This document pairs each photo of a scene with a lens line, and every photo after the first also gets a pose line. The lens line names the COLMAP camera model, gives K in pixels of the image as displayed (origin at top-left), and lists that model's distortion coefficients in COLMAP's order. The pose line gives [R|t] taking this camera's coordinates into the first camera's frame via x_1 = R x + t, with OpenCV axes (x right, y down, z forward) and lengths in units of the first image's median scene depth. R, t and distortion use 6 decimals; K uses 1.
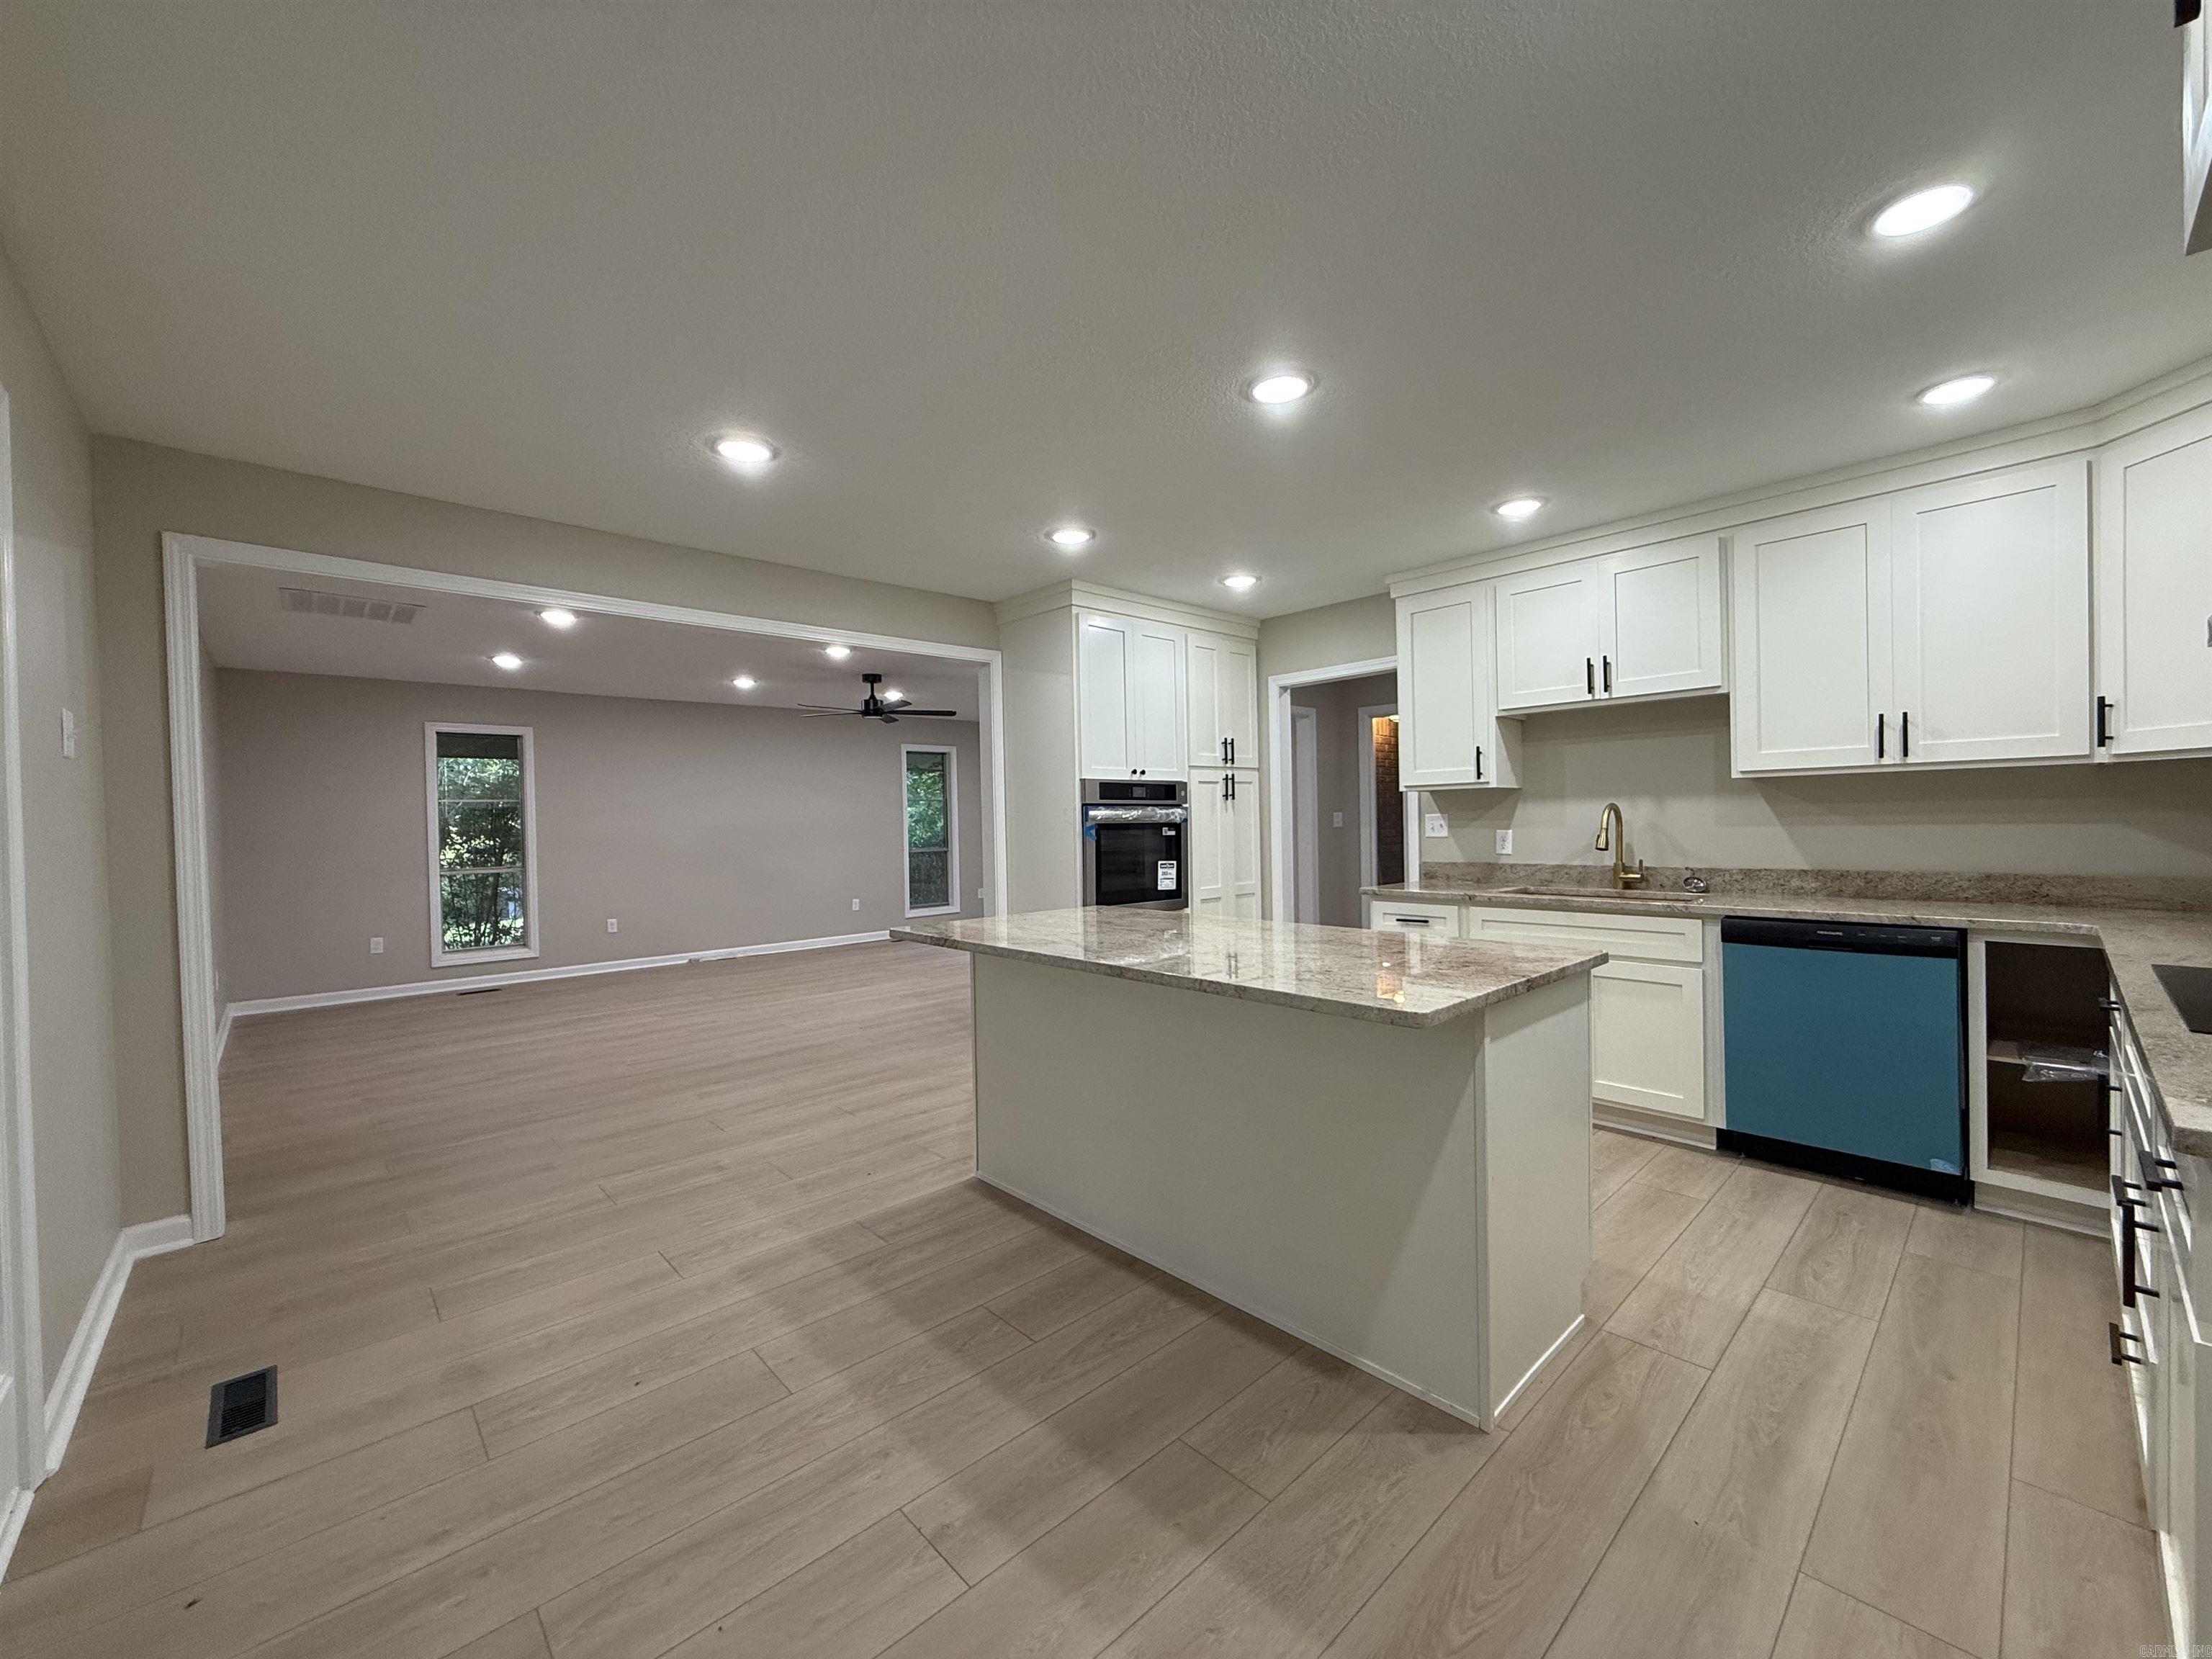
lens RADIAL K [[877.2, 0, 1102.0], [0, 877.2, 830.8], [0, 0, 1]] dist [0.000144, -0.000193]
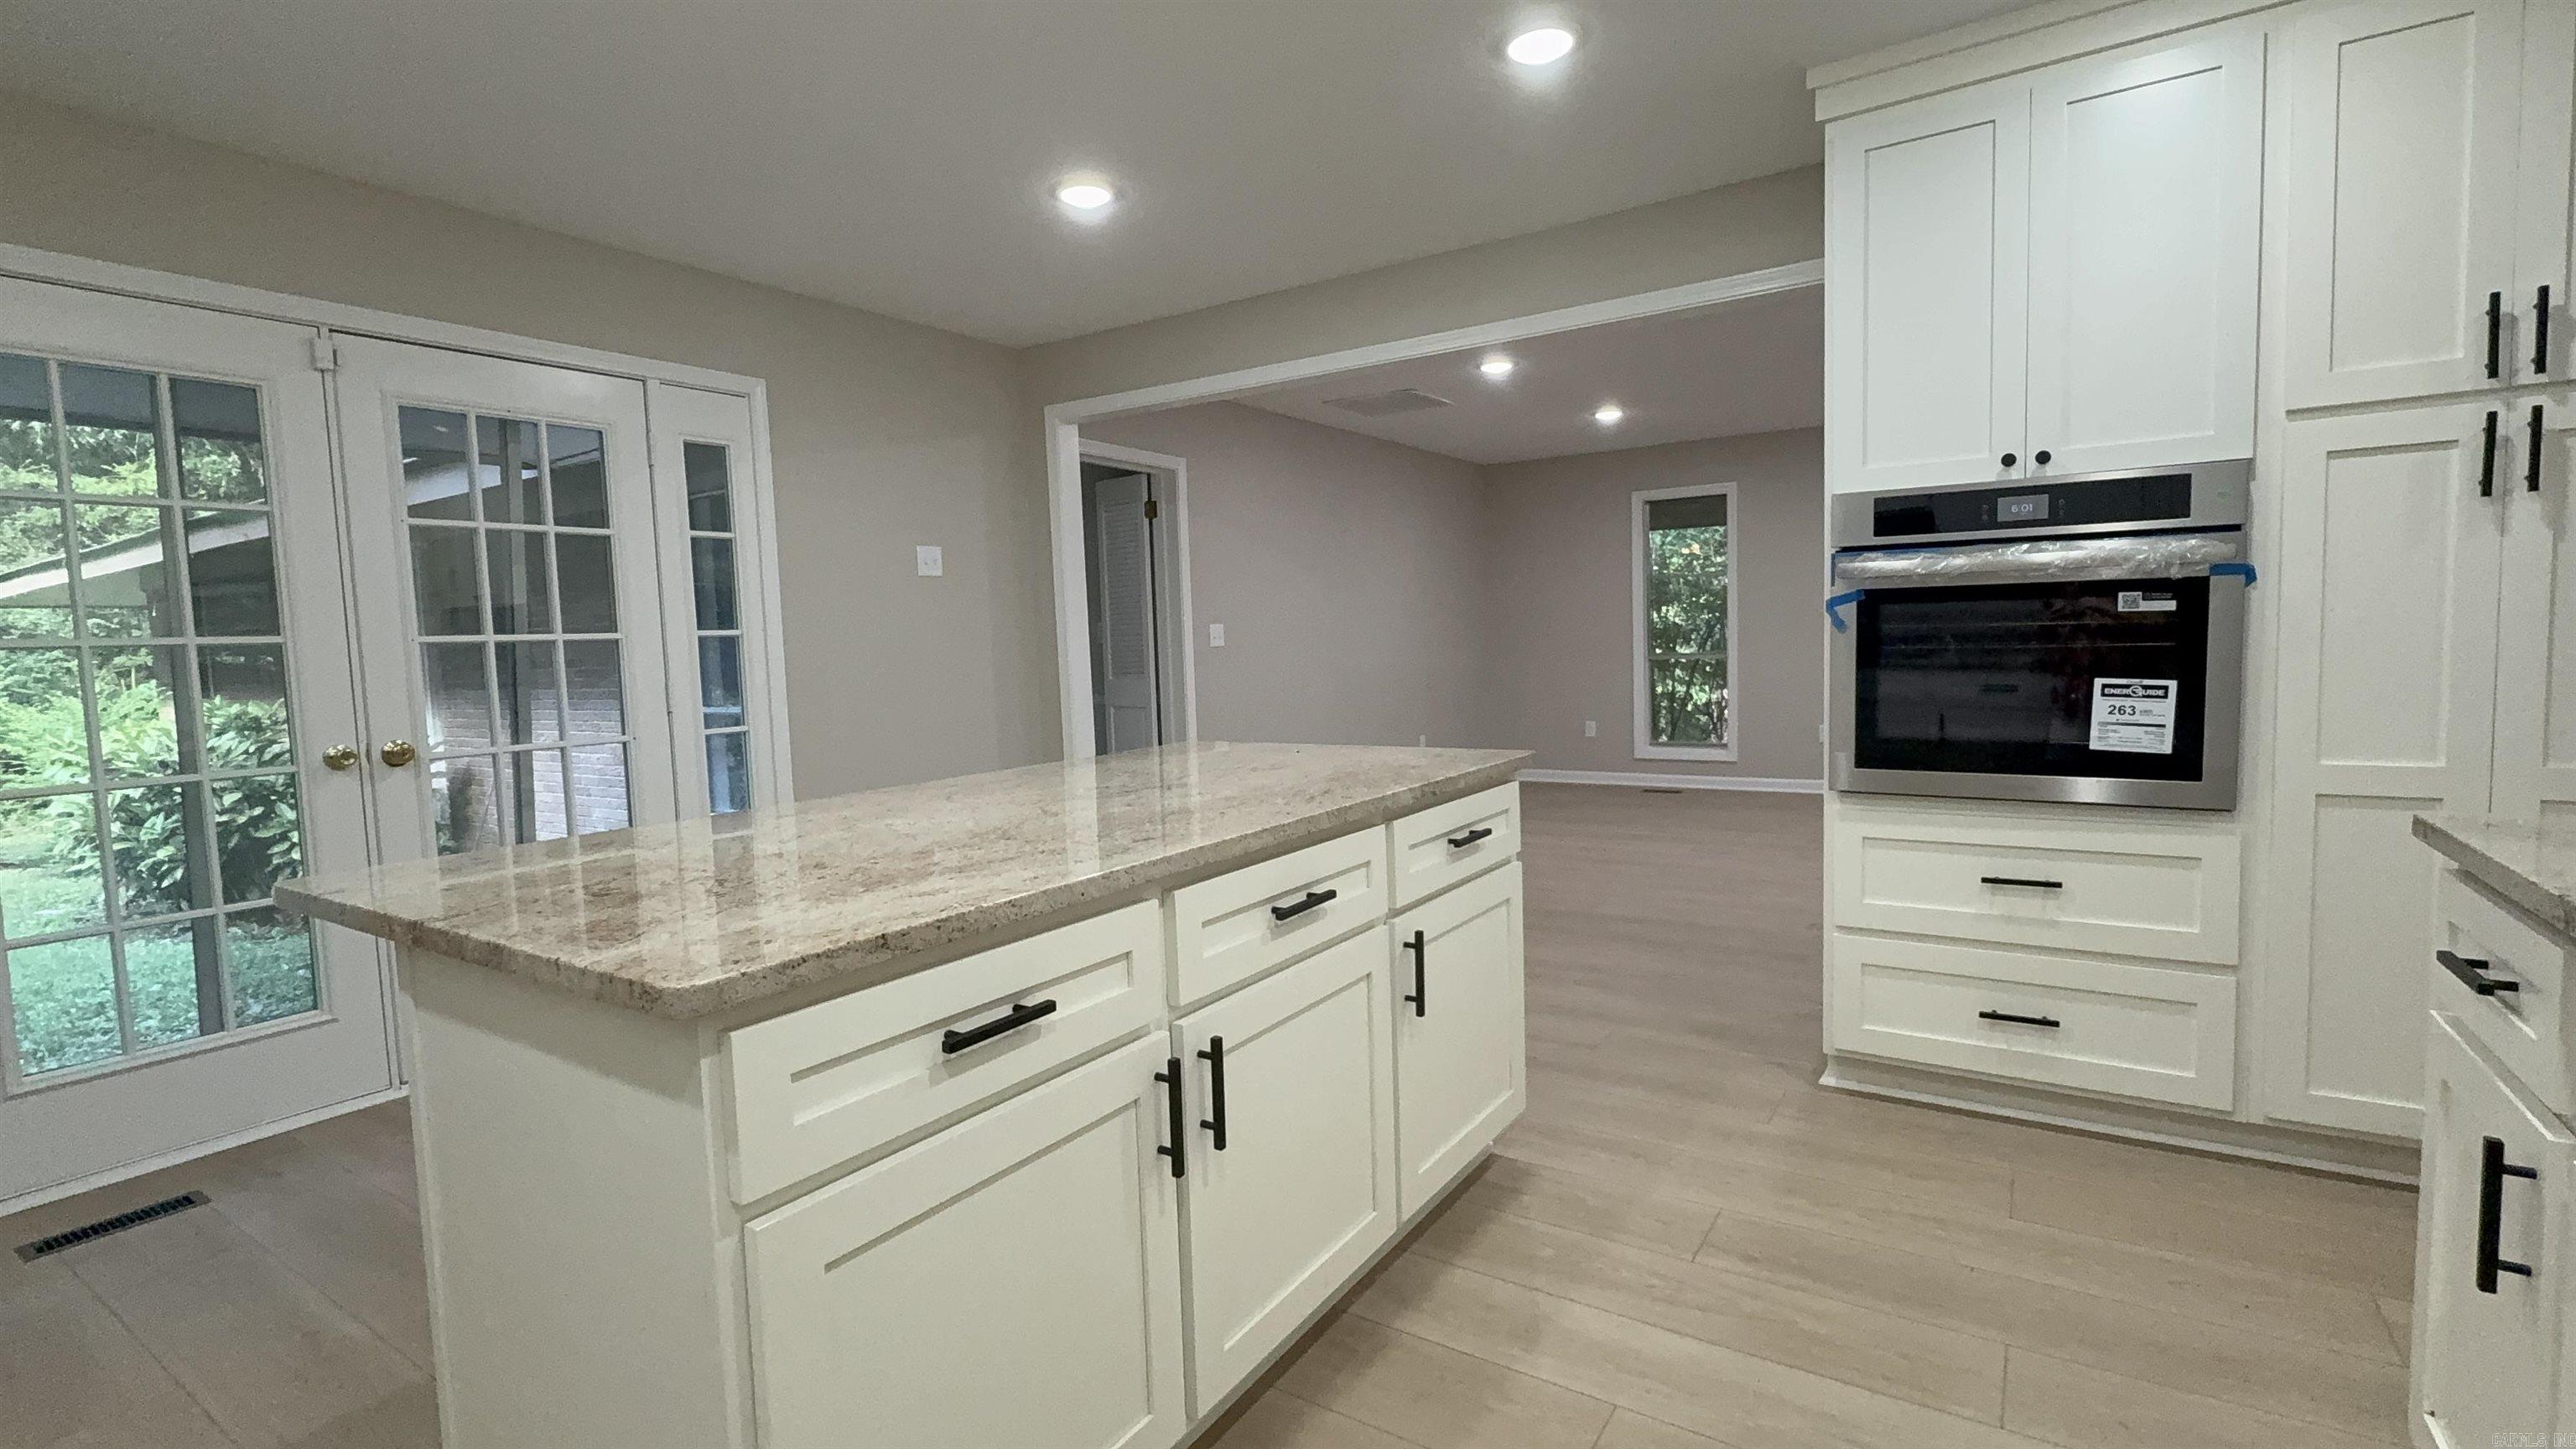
lens RADIAL K [[1152.3, 0, 1288.0], [0, 1152.3, 724.5], [0, 0, 1]] dist [0.000445, -0.000571]
pose [[0.239175, 0.084994, -0.967249, 0.467420], [0.019224, 0.995552, 0.092234, 0.000576], [0.970786, -0.040655, 0.236477, 0.508902]]
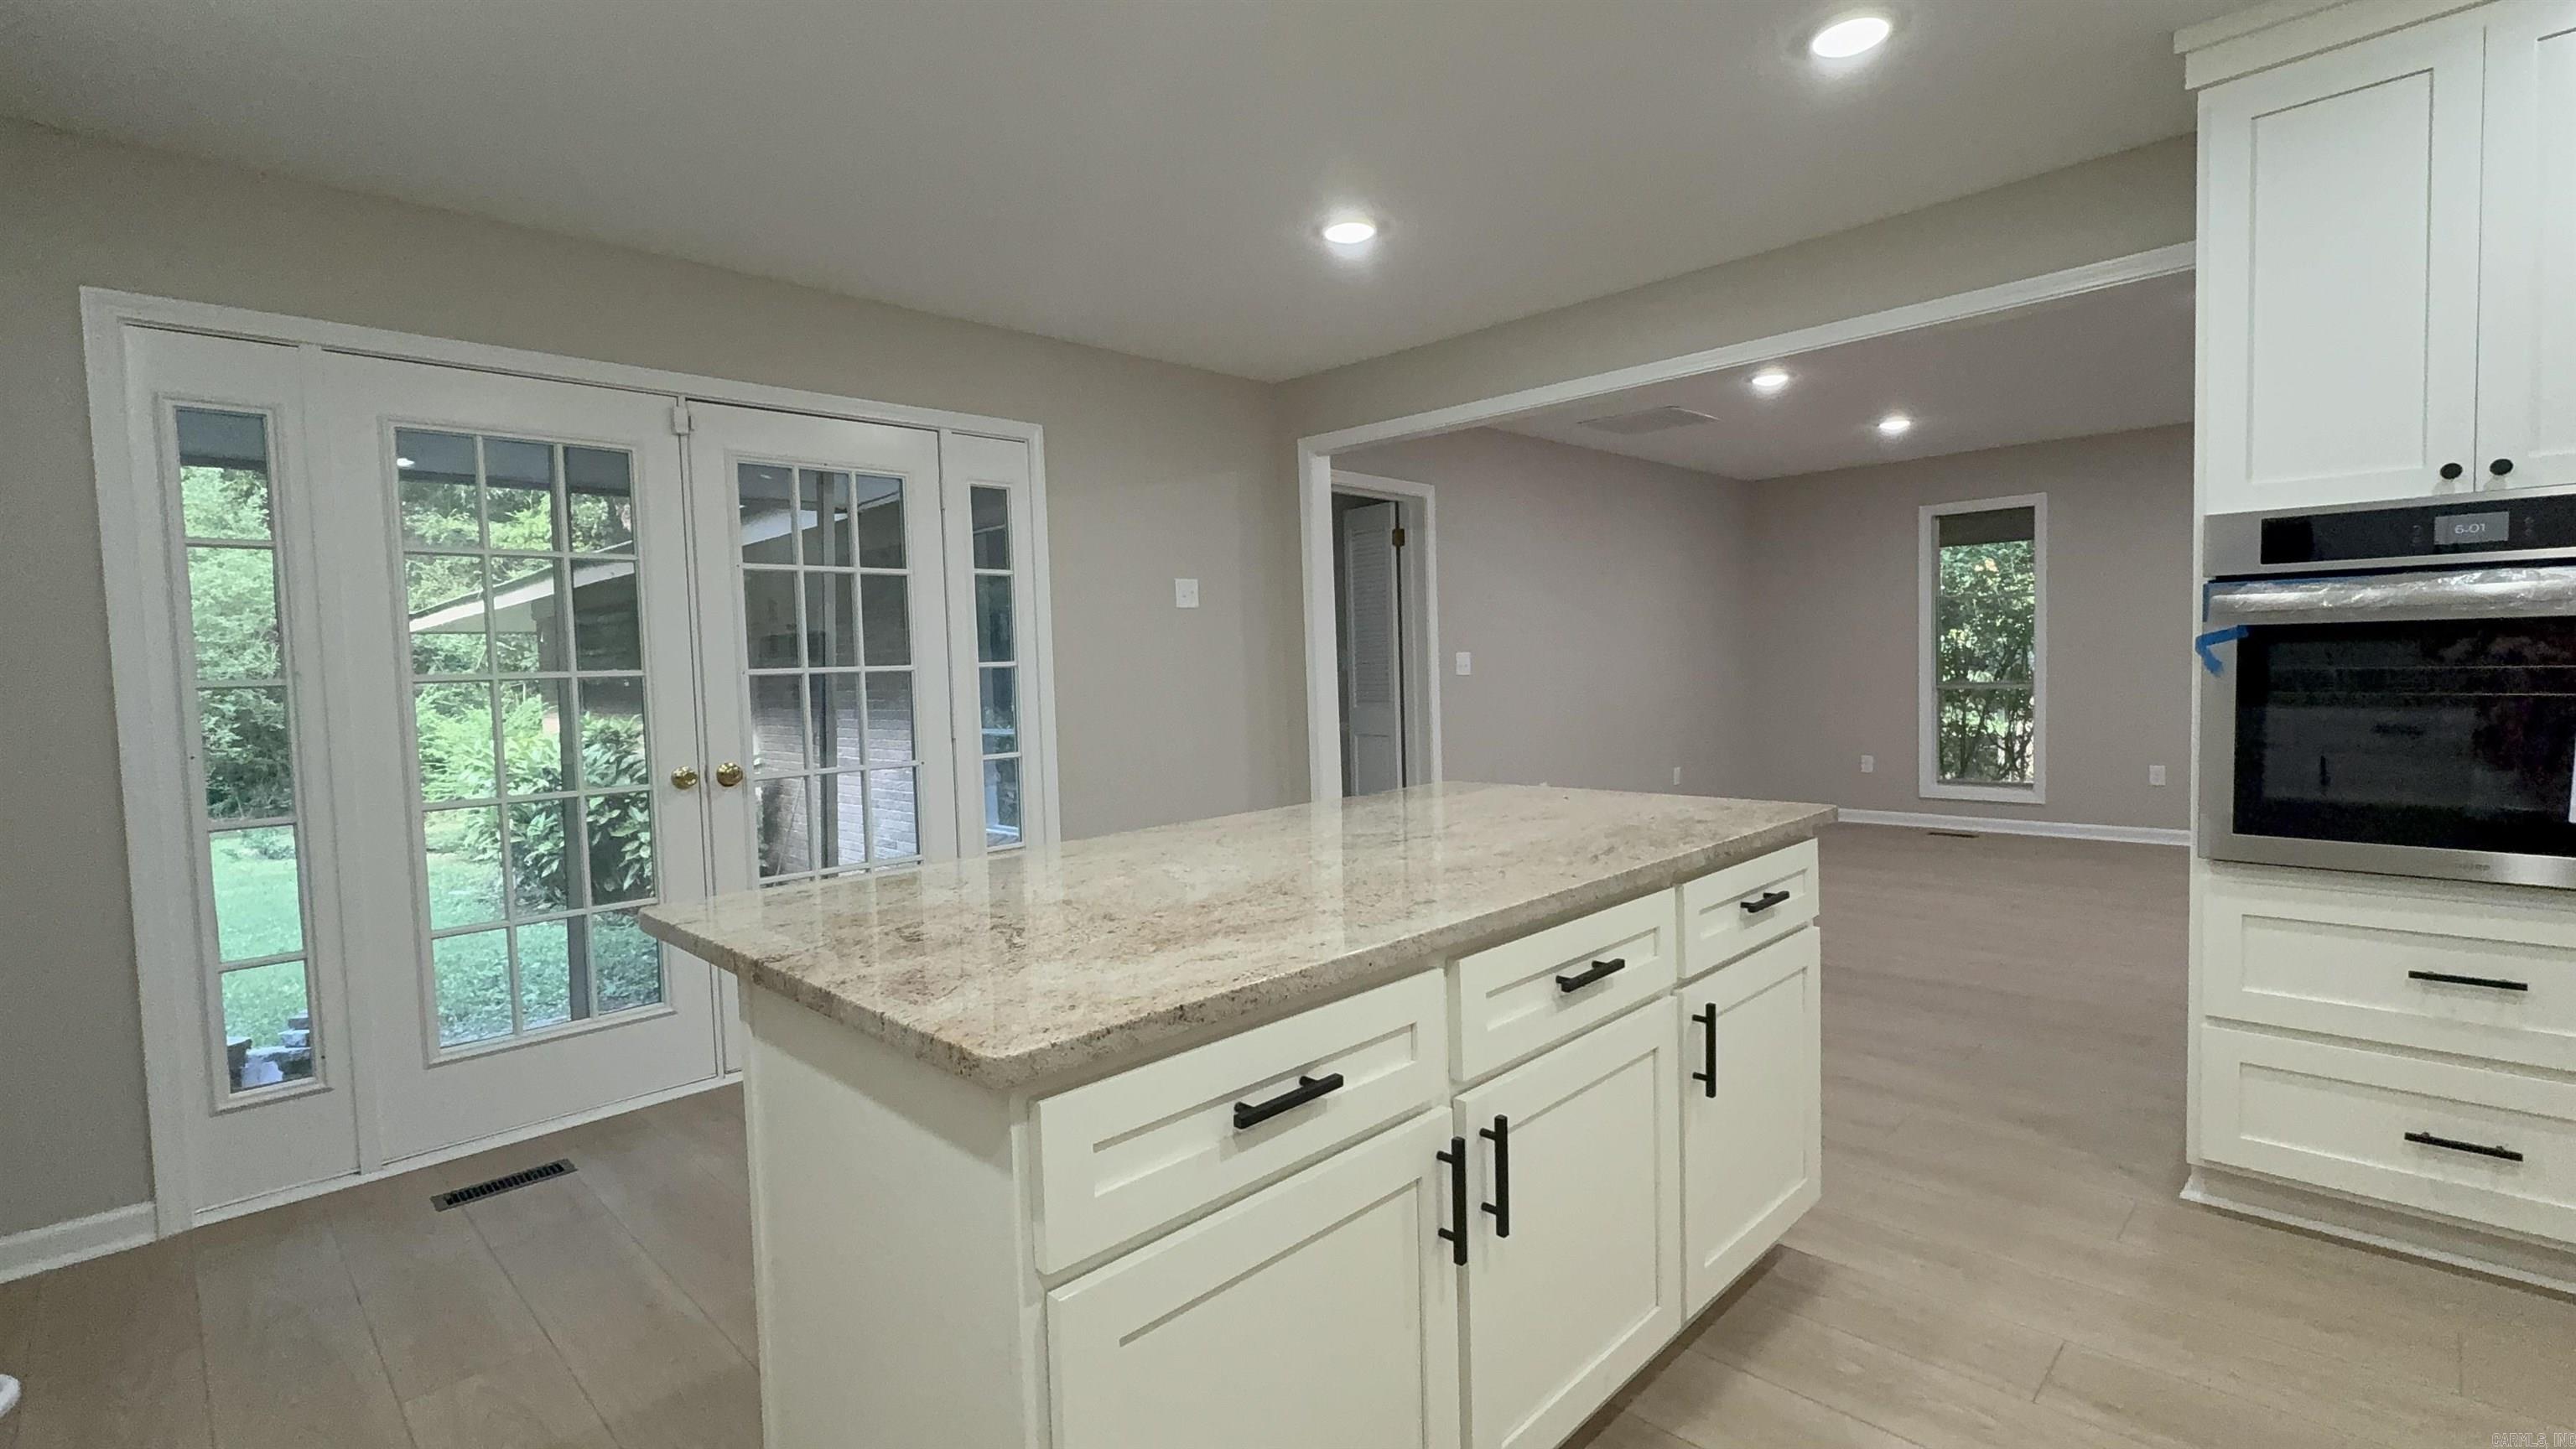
lens RADIAL K [[1152.3, 0, 1288.0], [0, 1152.3, 724.5], [0, 0, 1]] dist [0.000445, -0.000571]
pose [[0.040699, 0.070270, -0.996697, 0.452663], [0.019963, 0.997268, 0.071125, -0.008488], [0.998972, -0.022792, 0.039185, 0.497016]]
